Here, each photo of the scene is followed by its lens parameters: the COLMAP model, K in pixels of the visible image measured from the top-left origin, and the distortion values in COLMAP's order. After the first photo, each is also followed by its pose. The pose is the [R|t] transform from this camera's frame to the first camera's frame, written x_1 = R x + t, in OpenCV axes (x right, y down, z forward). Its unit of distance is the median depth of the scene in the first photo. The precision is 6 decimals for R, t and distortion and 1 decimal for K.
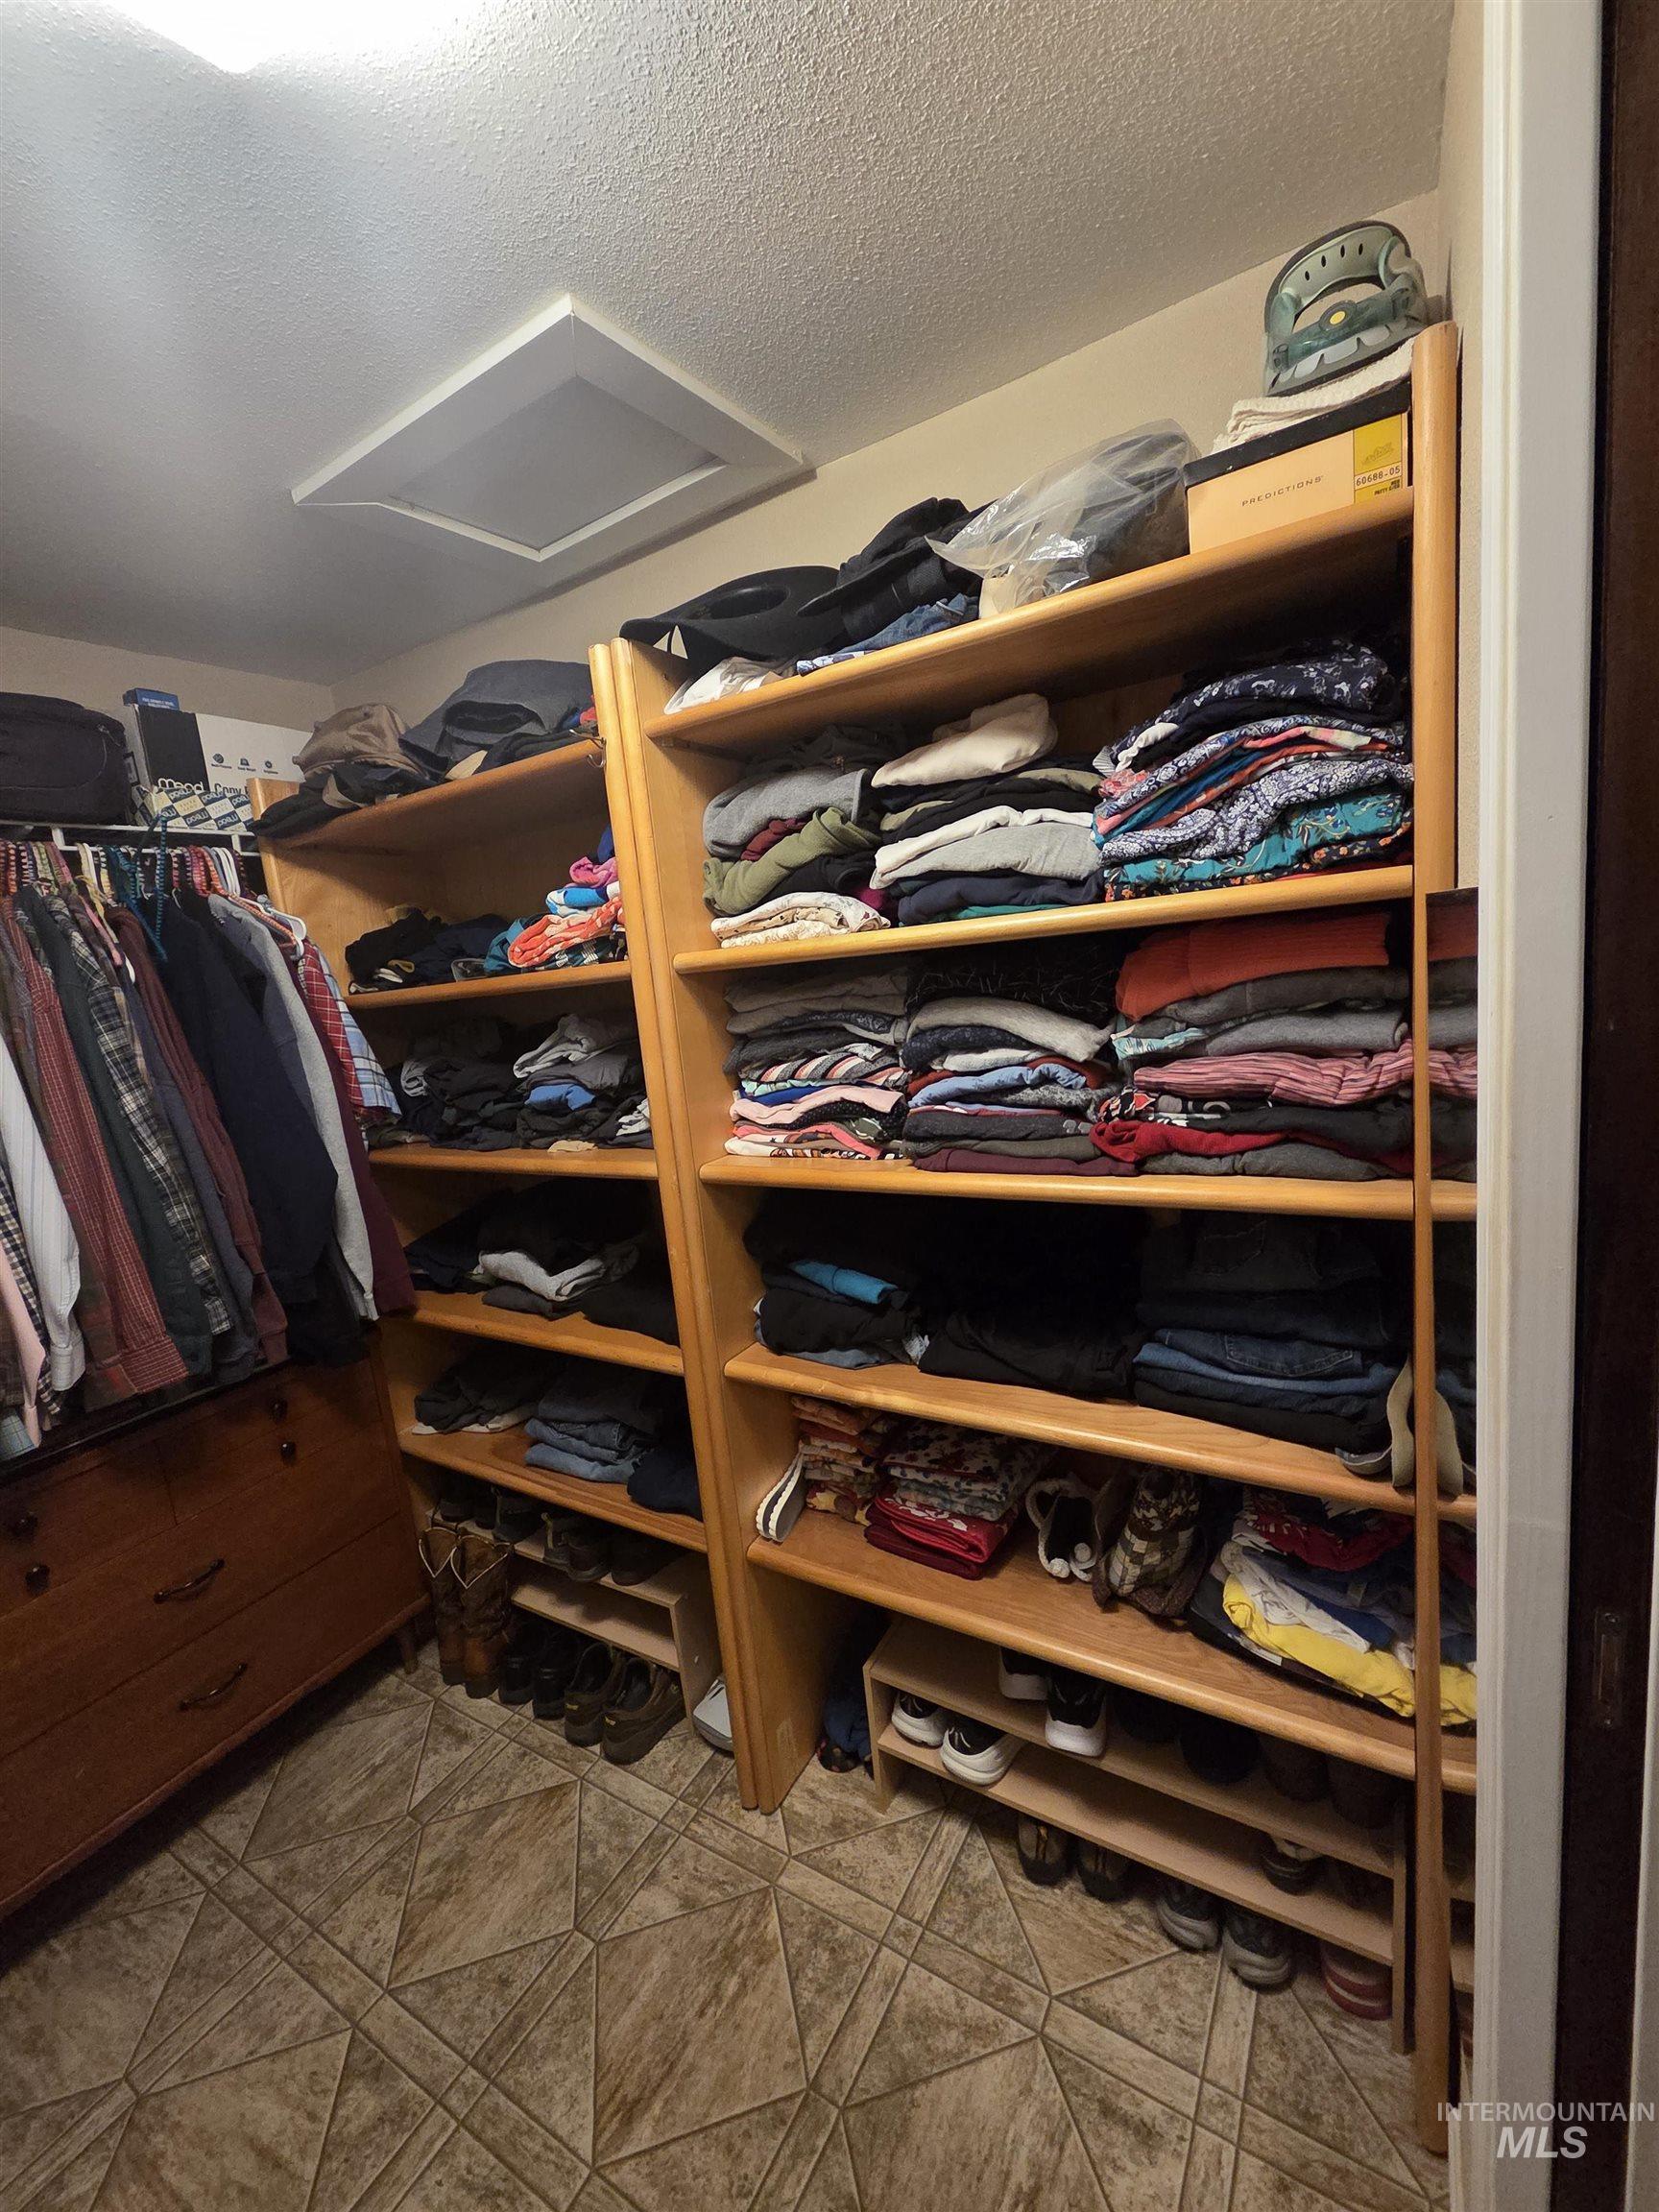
lens RADIAL K [[904.4, 0, 827.5], [0, 904.4, 1102.8], [0, 0, 1]] dist [0.004253, -0.001540]
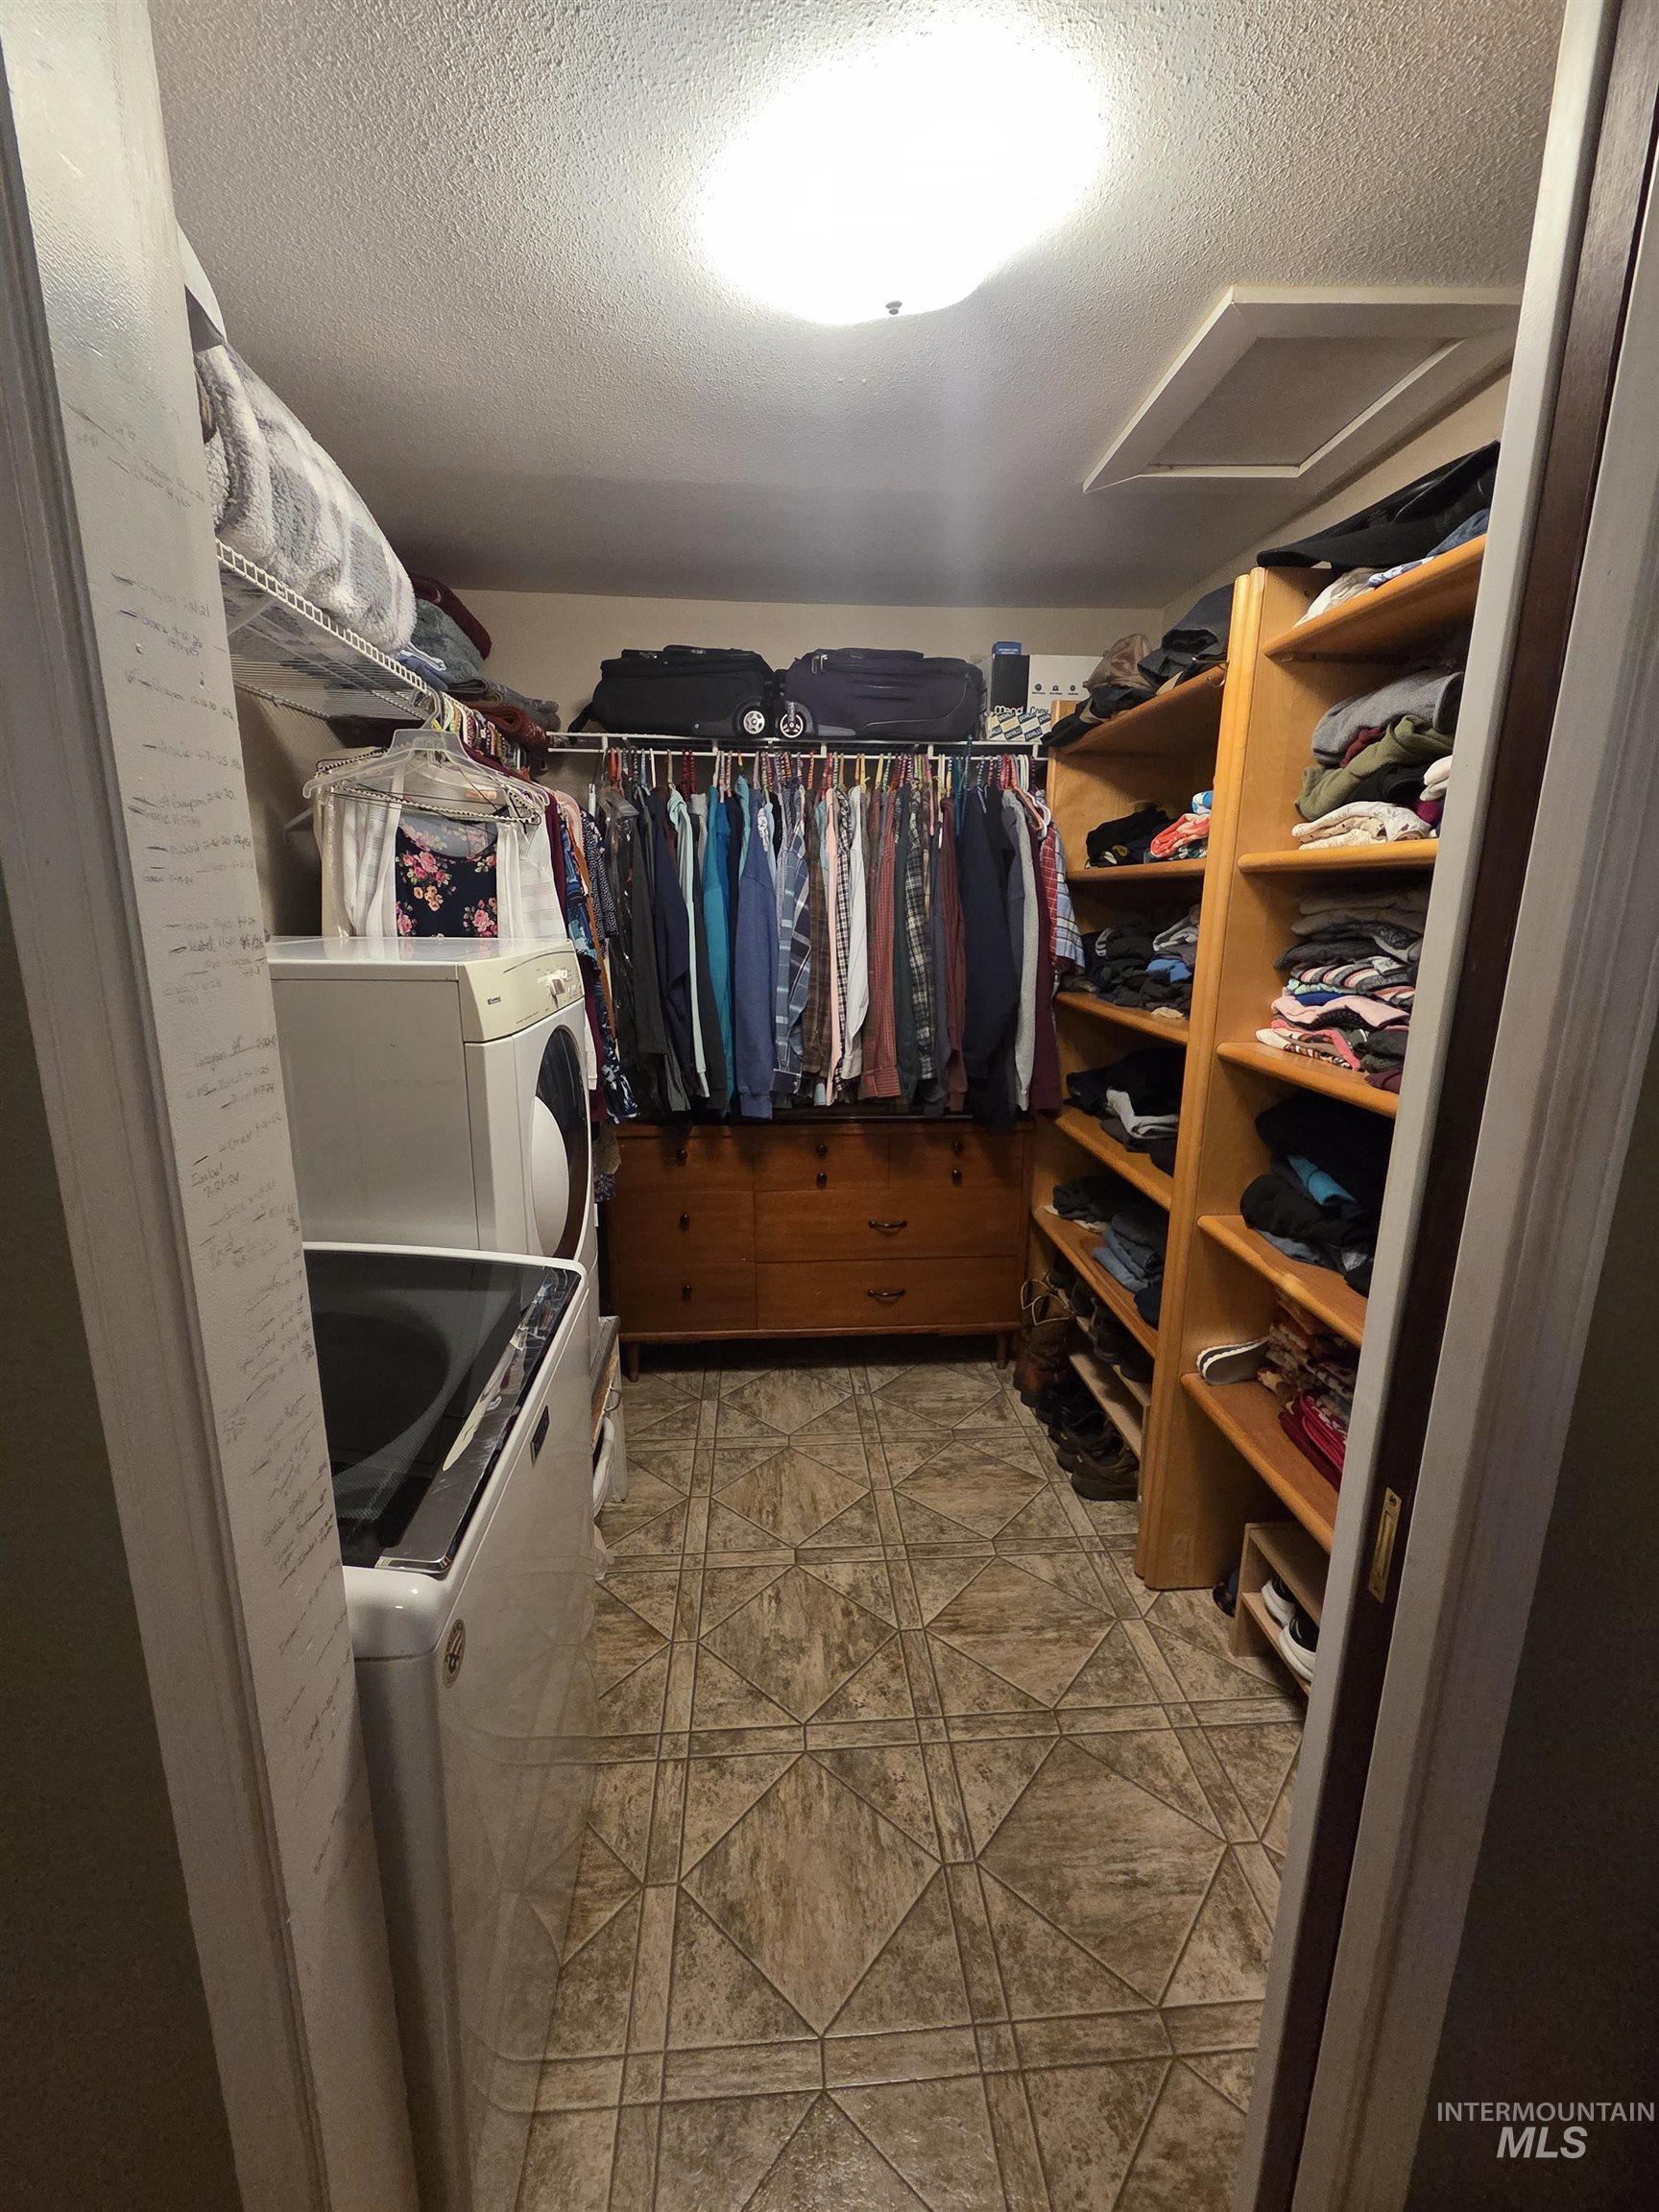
lens RADIAL K [[904.4, 0, 827.8], [0, 904.4, 1105.1], [0, 0, 1]] dist [0.004253, -0.001540]
pose [[0.581532, 0.285744, -0.761689, 0.442155], [-0.194368, 0.957971, 0.210982, -0.000187], [0.789963, 0.025355, 0.612630, -0.093660]]
